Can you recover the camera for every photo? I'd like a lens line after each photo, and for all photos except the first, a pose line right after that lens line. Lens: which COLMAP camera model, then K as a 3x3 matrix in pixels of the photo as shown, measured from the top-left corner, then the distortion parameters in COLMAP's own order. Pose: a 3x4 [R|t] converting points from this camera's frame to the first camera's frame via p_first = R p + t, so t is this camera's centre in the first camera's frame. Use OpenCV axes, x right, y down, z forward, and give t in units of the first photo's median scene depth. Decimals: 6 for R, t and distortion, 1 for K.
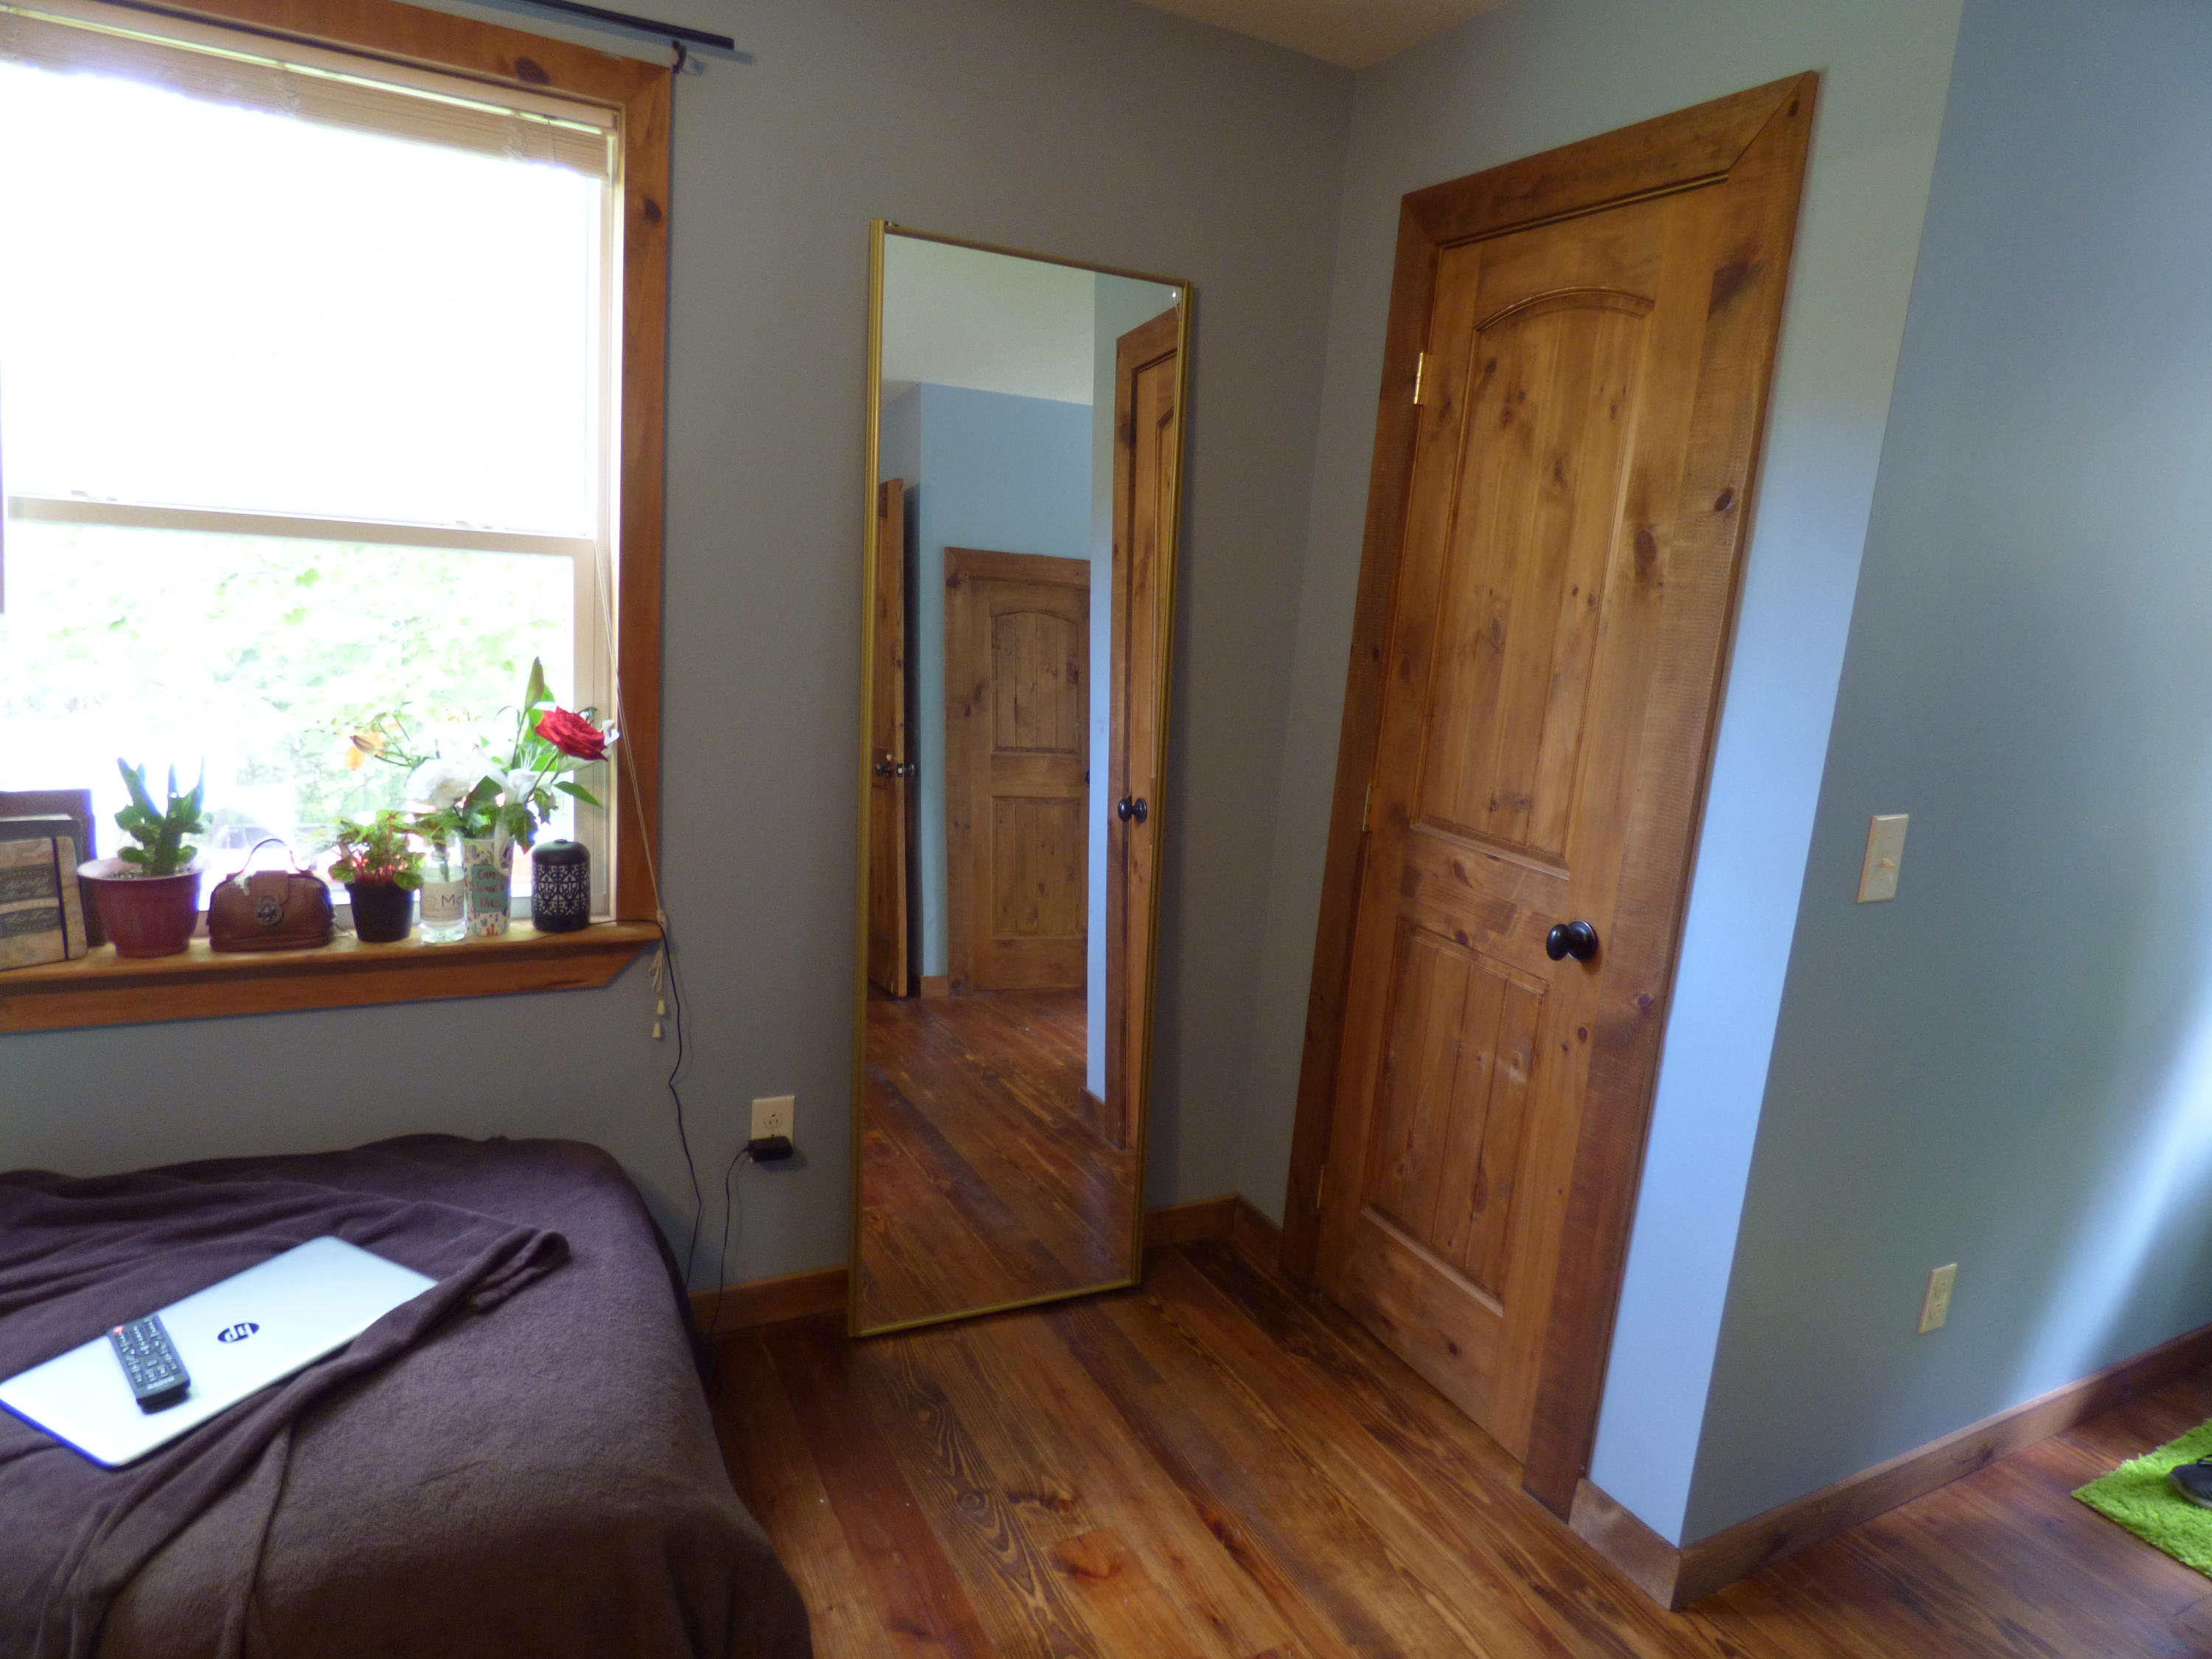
lens RADIAL K [[1339.3, 0, 1106.0], [0, 1339.3, 829.5], [0, 0, 1]] dist [-0.009688, -0.000816]
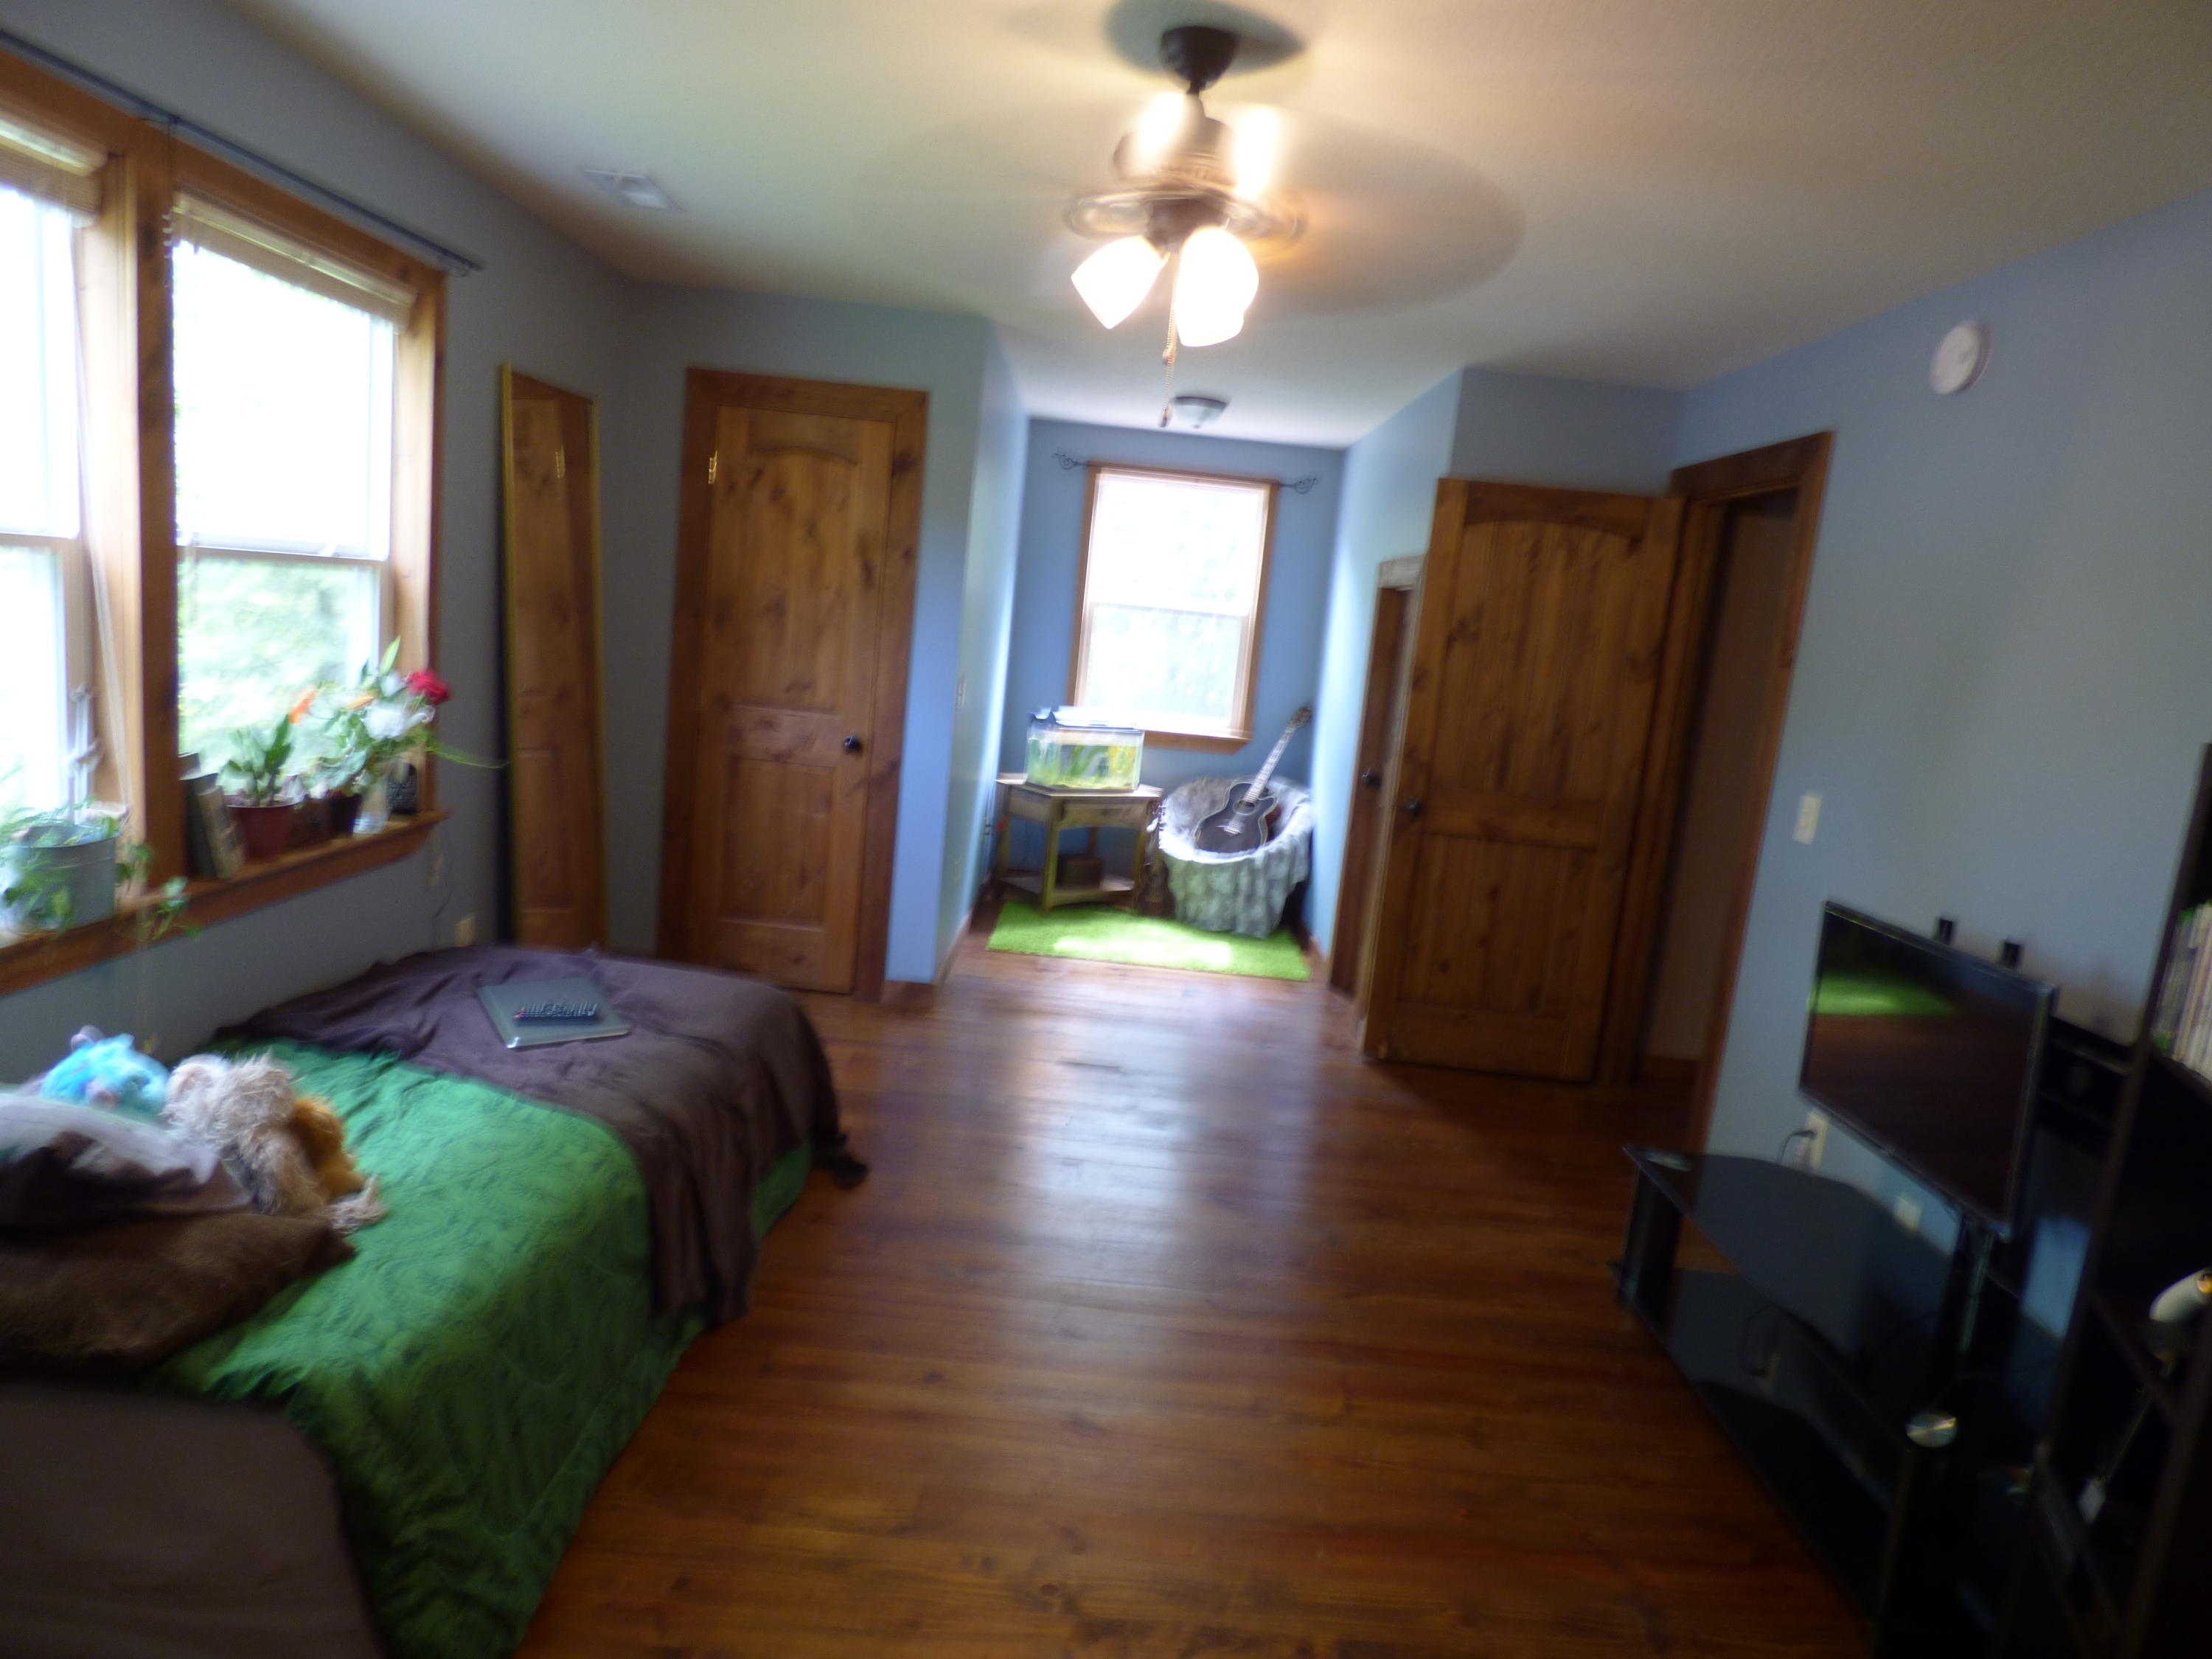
lens RADIAL K [[1339.3, 0, 1106.0], [0, 1339.3, 829.5], [0, 0, 1]] dist [-0.009688, -0.000816]
pose [[0.476426, -0.171119, 0.862402, -1.342592], [0.113906, 0.984624, 0.132444, -0.022994], [-0.871805, 0.035133, 0.488592, -0.438831]]
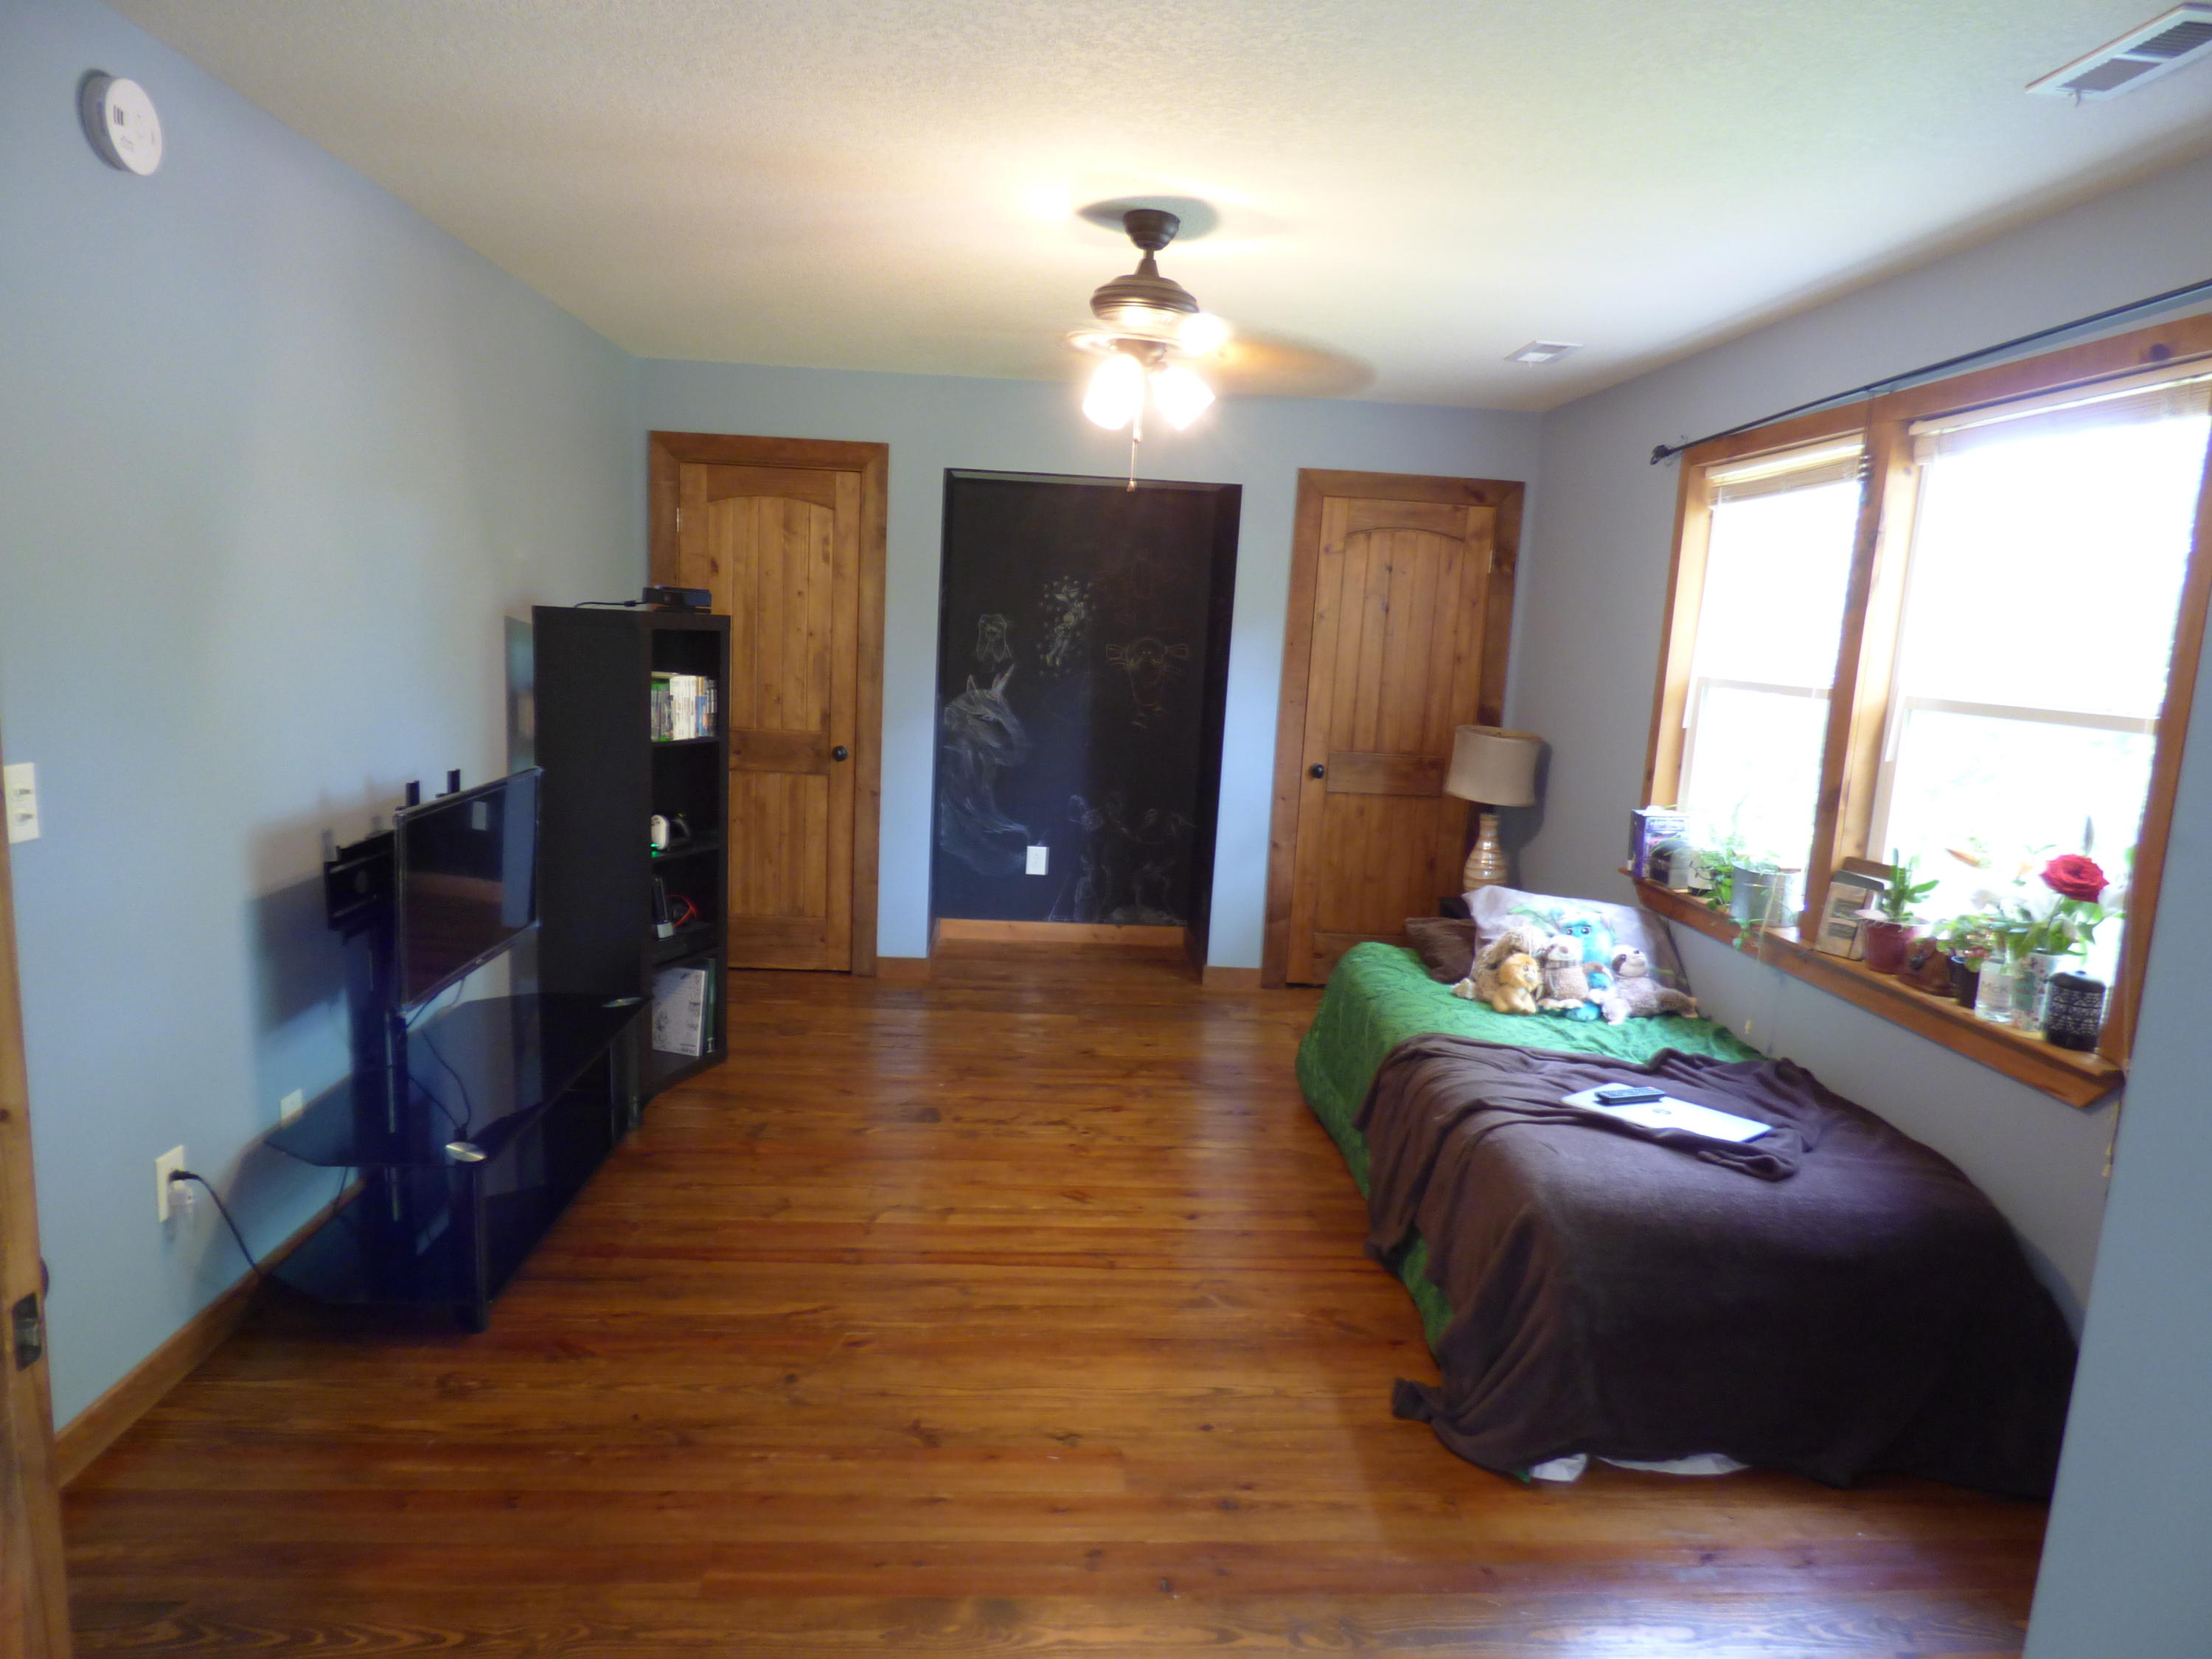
lens RADIAL K [[1339.3, 0, 1106.0], [0, 1339.3, 829.5], [0, 0, 1]] dist [-0.009688, -0.000816]
pose [[-0.402525, 0.044310, -0.914336, 1.034520], [-0.263886, 0.950810, 0.162250, -0.076859], [0.876549, 0.306590, -0.371032, 0.666194]]
